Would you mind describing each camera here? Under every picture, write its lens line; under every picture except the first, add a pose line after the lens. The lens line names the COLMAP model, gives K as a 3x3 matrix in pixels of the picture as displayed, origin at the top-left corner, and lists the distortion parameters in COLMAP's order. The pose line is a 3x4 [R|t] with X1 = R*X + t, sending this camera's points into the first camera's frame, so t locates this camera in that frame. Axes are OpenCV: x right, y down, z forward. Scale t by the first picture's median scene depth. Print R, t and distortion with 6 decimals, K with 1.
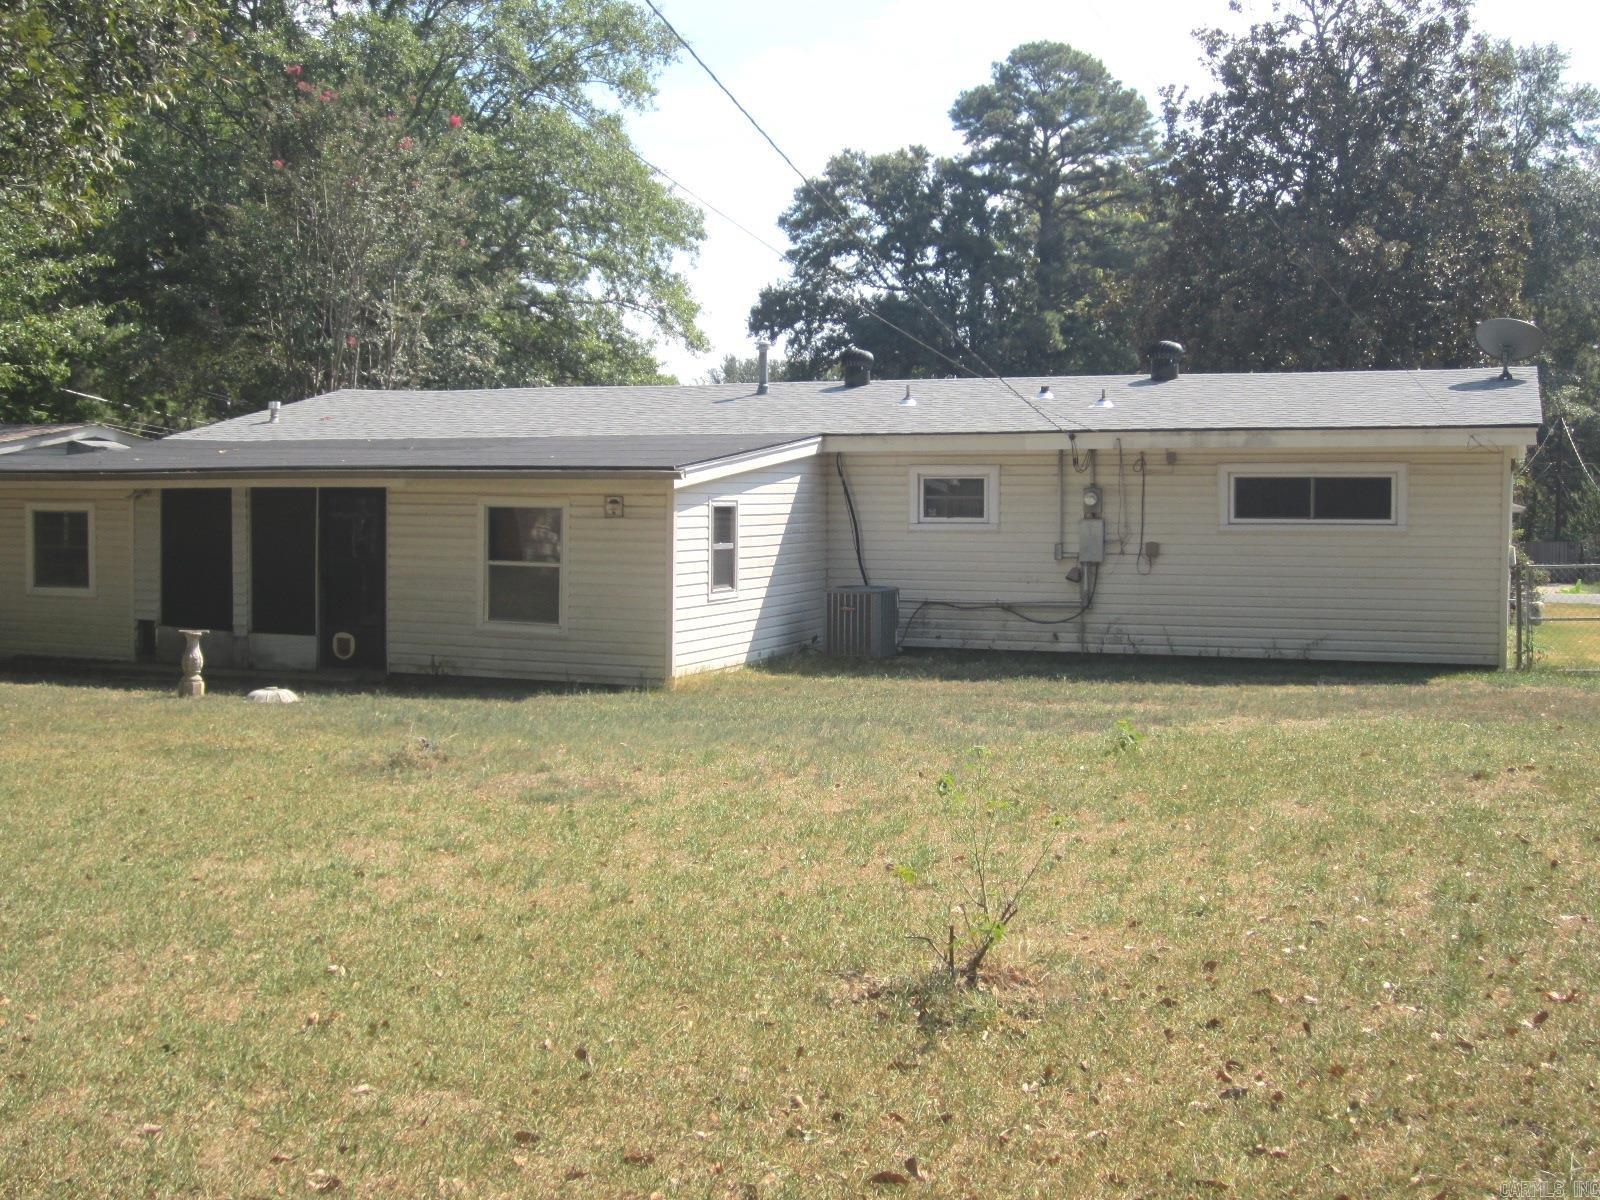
lens RADIAL K [[1826.6, 0, 800.7], [0, 1826.6, 598.6], [0, 0, 1]] dist [-0.038517, 0.000000]
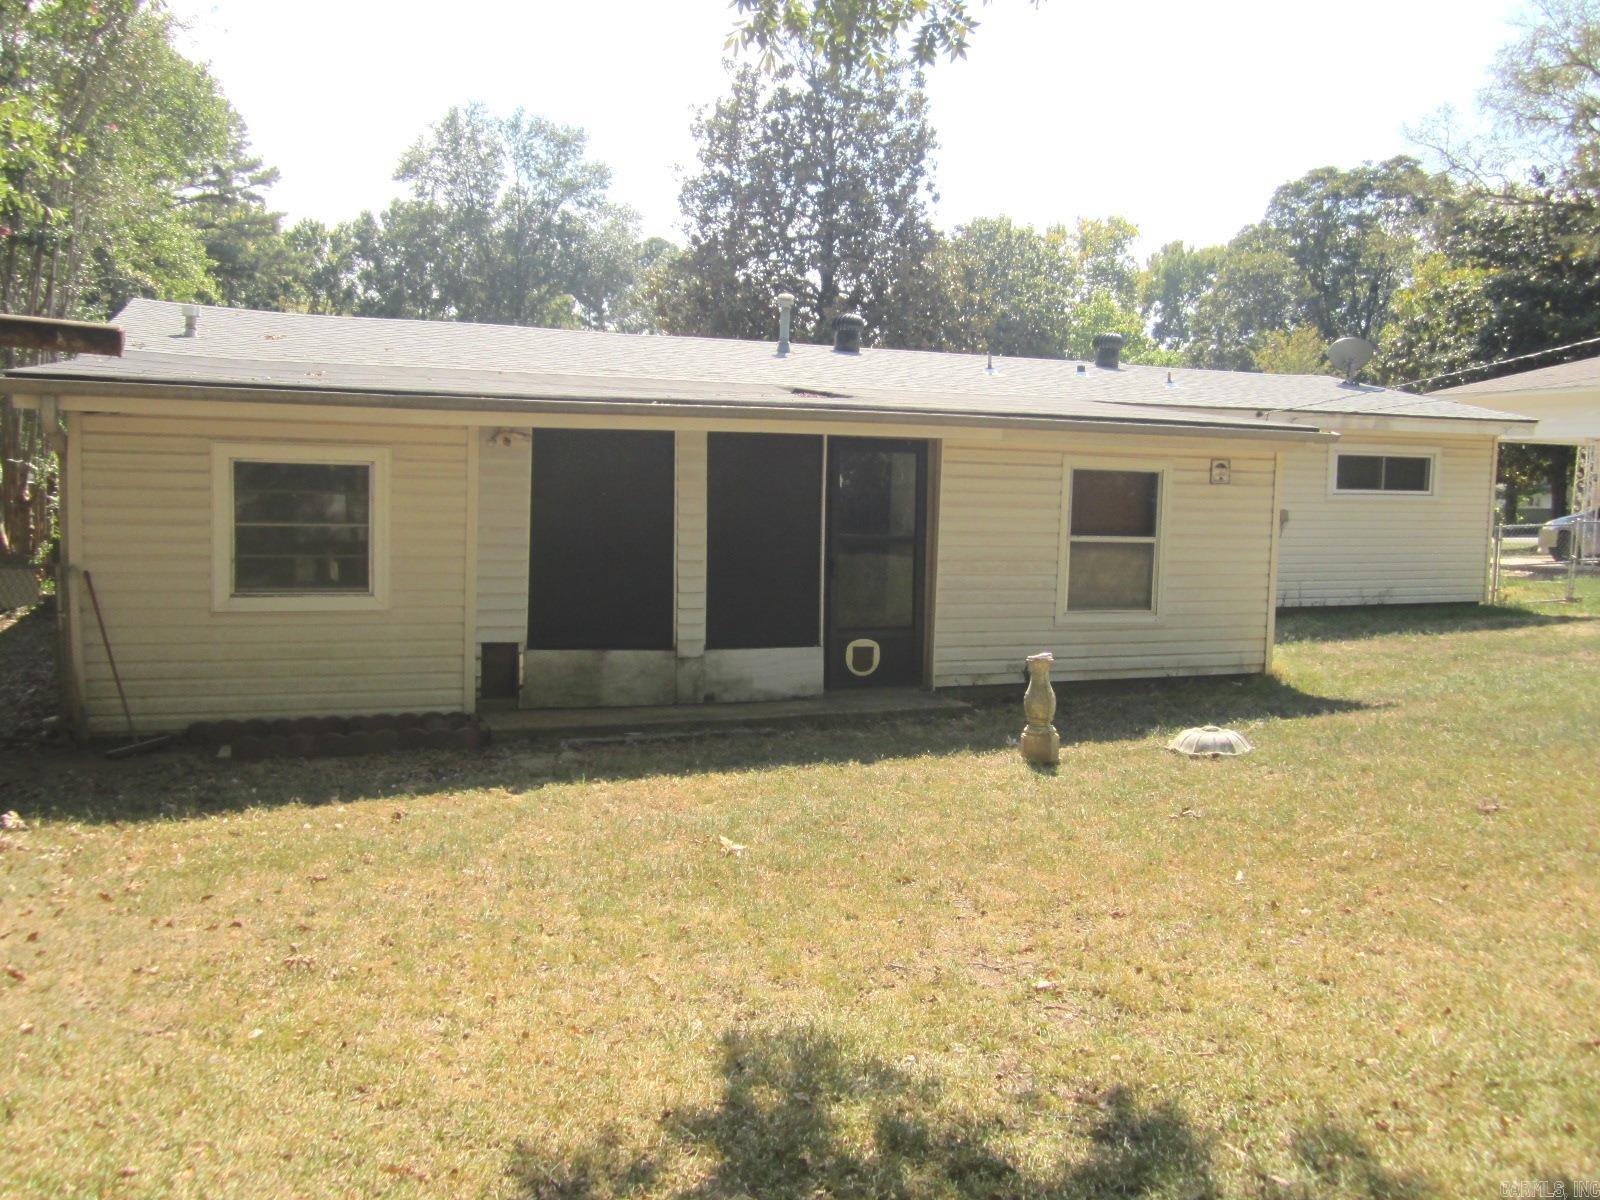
lens RADIAL K [[1324.6, 0, 799.8], [0, 1324.6, 602.6], [0, 0, 1]] dist [-0.034283, 0.001811]
pose [[0.698063, -0.054996, 0.713921, -0.646969], [0.023655, 0.998273, 0.053771, -0.024780], [-0.715645, -0.020648, 0.698159, 0.656770]]
